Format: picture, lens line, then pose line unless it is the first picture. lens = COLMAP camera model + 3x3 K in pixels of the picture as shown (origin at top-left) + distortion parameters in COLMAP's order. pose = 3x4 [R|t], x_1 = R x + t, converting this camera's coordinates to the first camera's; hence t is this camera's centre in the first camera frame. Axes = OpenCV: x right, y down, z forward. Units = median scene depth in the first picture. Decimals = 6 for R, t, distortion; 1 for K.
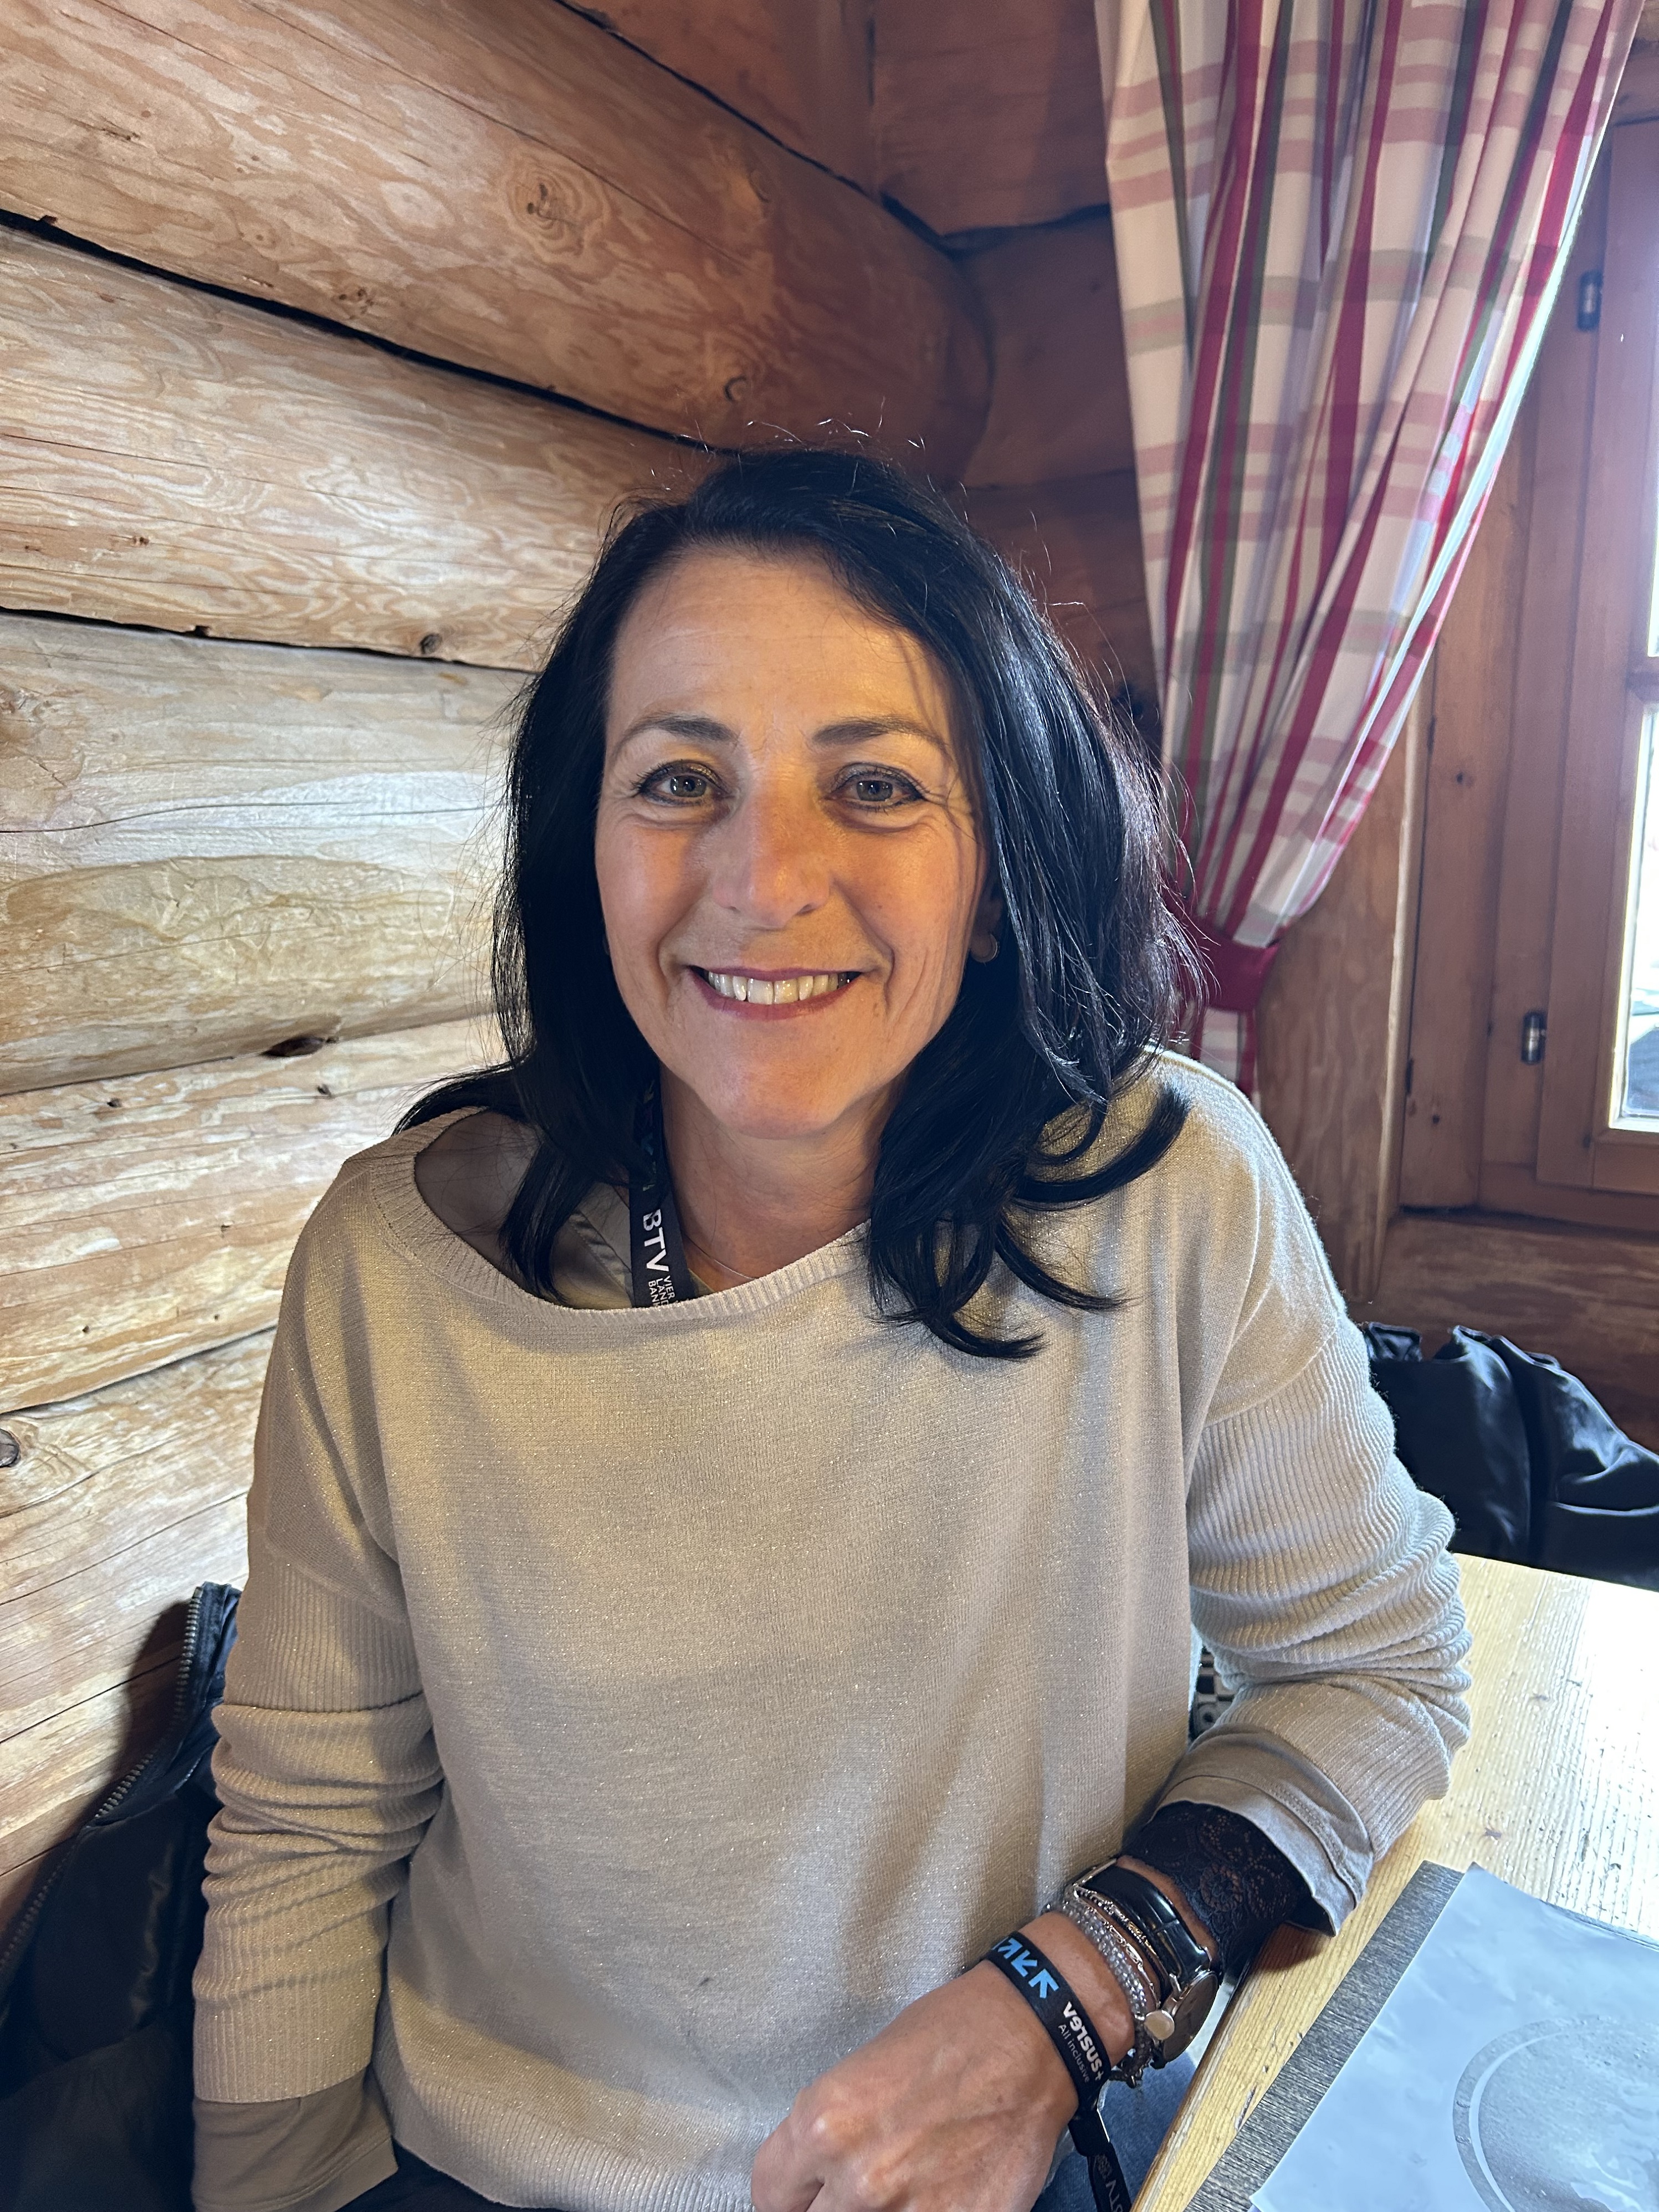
lens RADIAL K [[1653.9, 0, 826.3], [0, 1653.9, 1123.2], [0, 0, 1]] dist [0.008861, -0.037460]
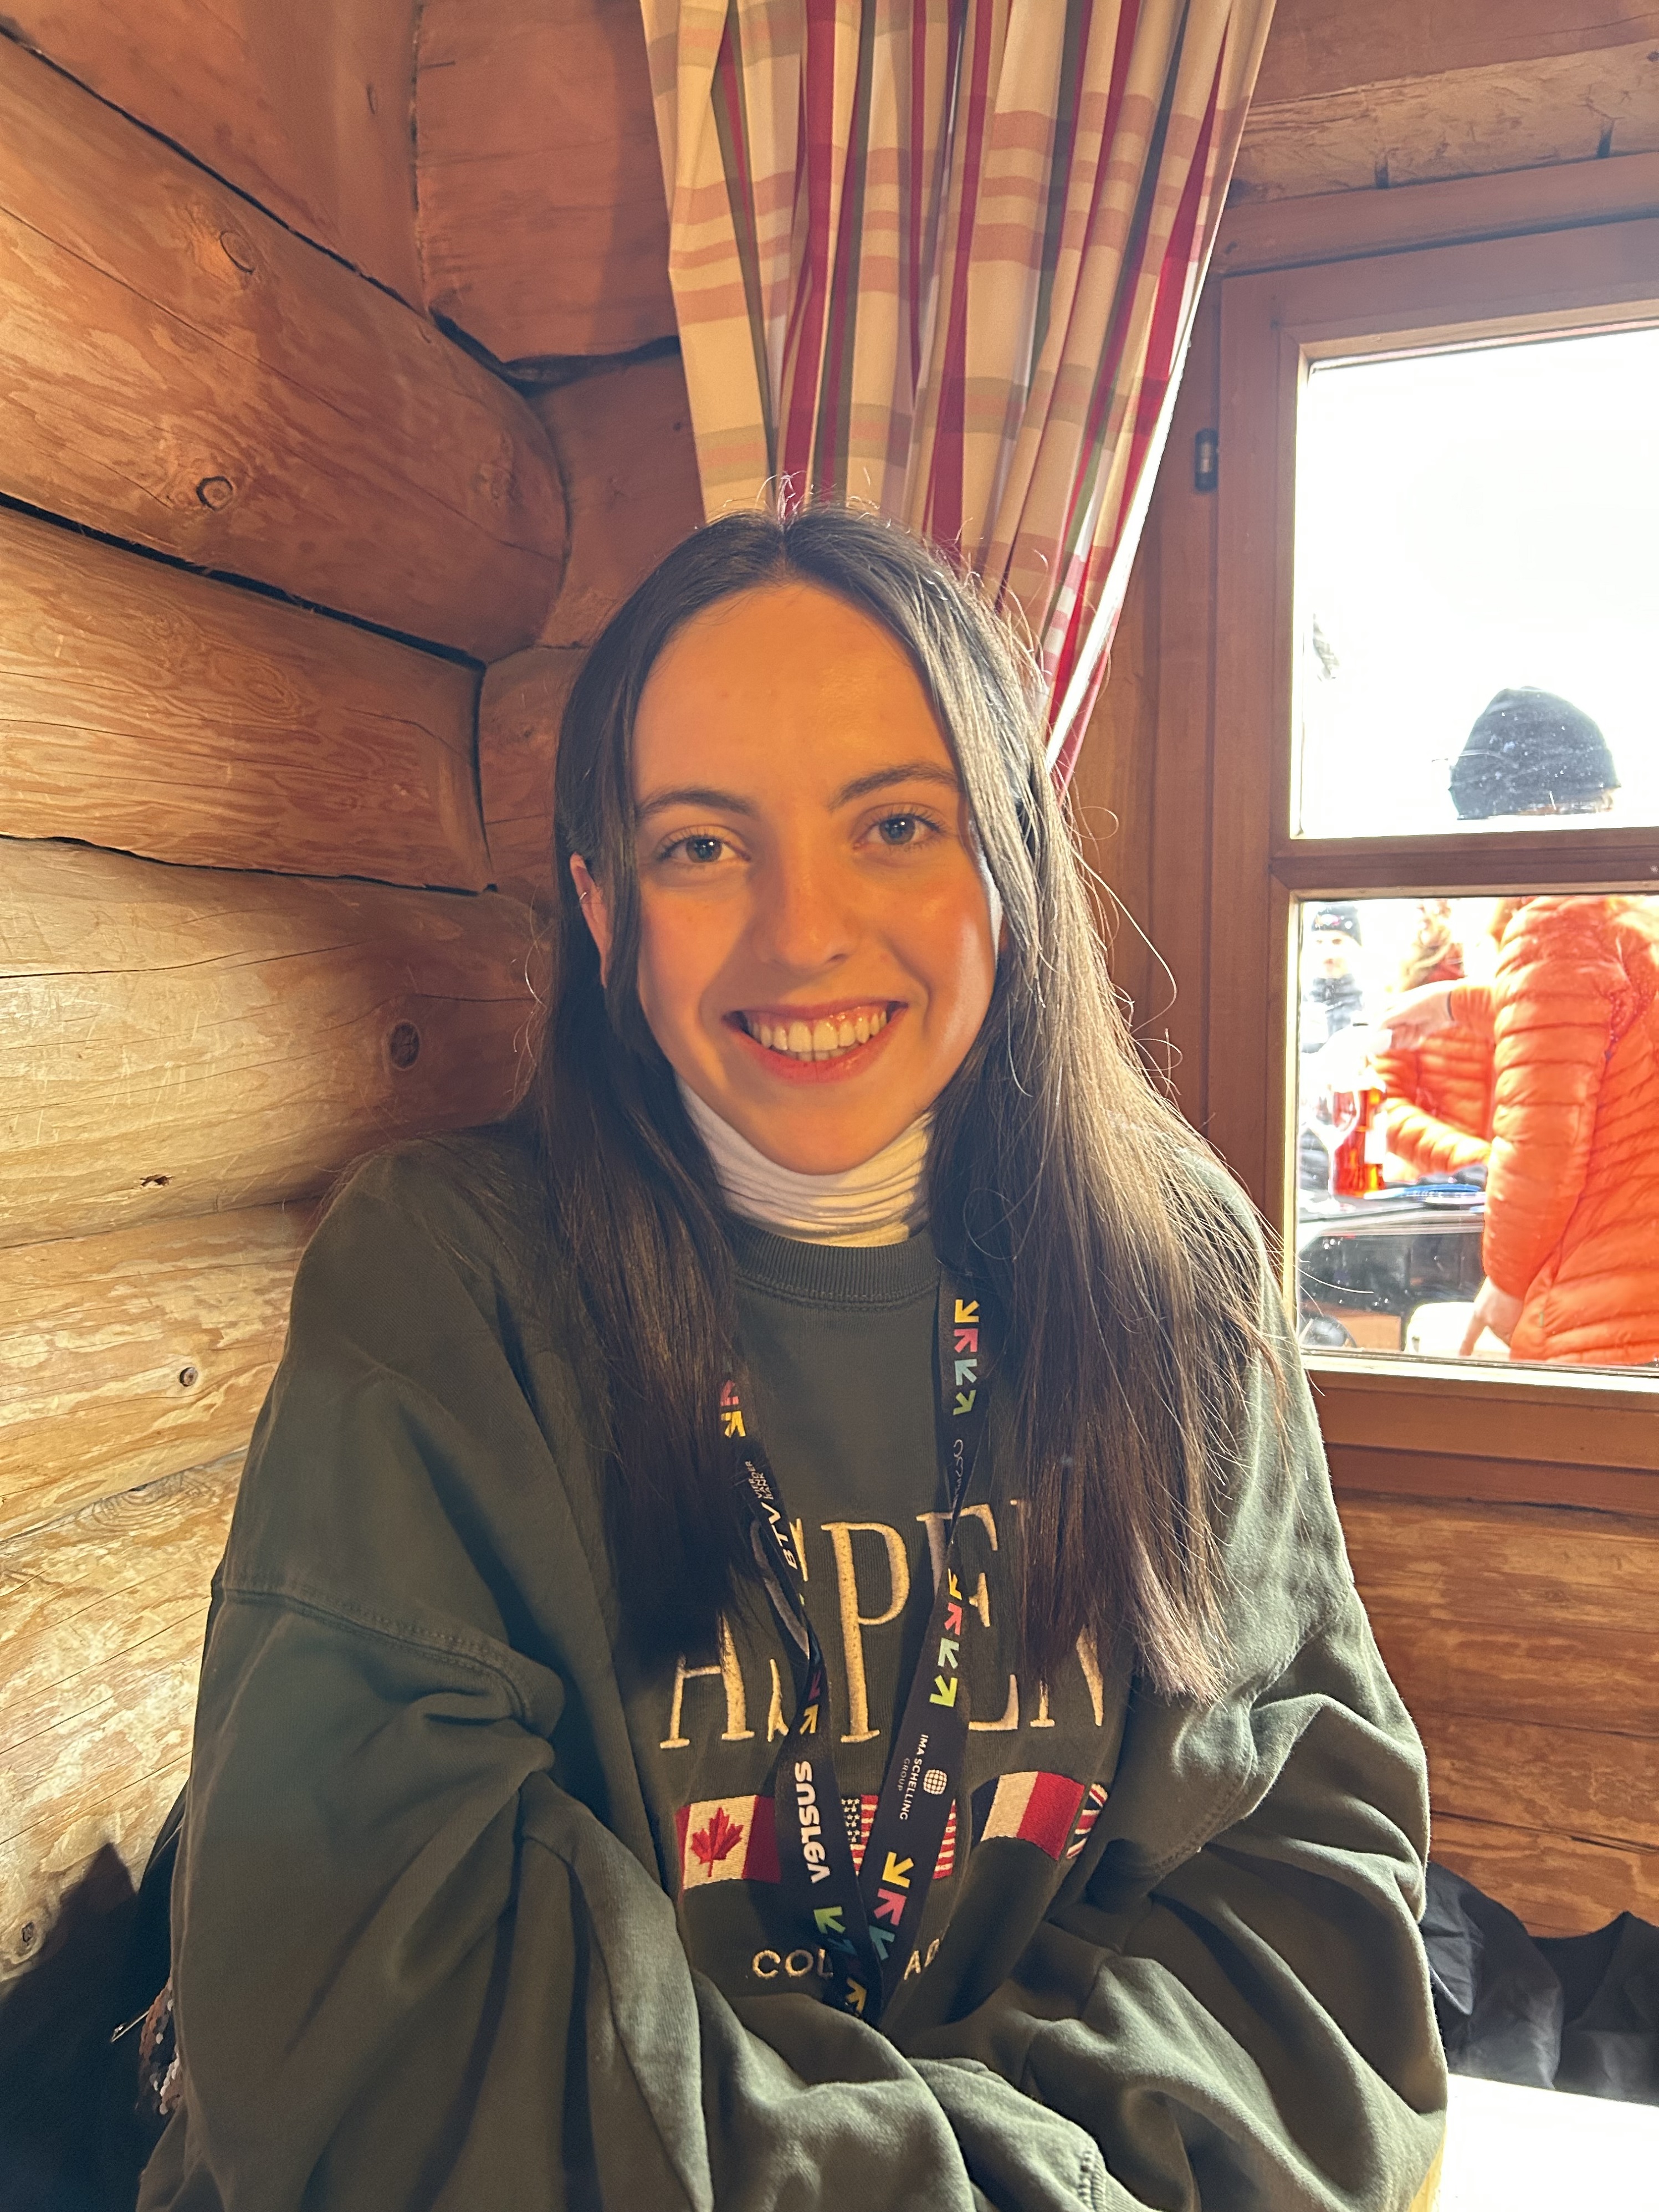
lens RADIAL K [[1653.9, 0, 824.8], [0, 1653.9, 1101.1], [0, 0, 1]] dist [0.008861, -0.037460]
pose [[0.983846, -0.008681, 0.178805, 0.094151], [0.032778, 0.990673, -0.132261, -0.032729], [-0.175989, 0.135985, 0.974954, 0.203863]]
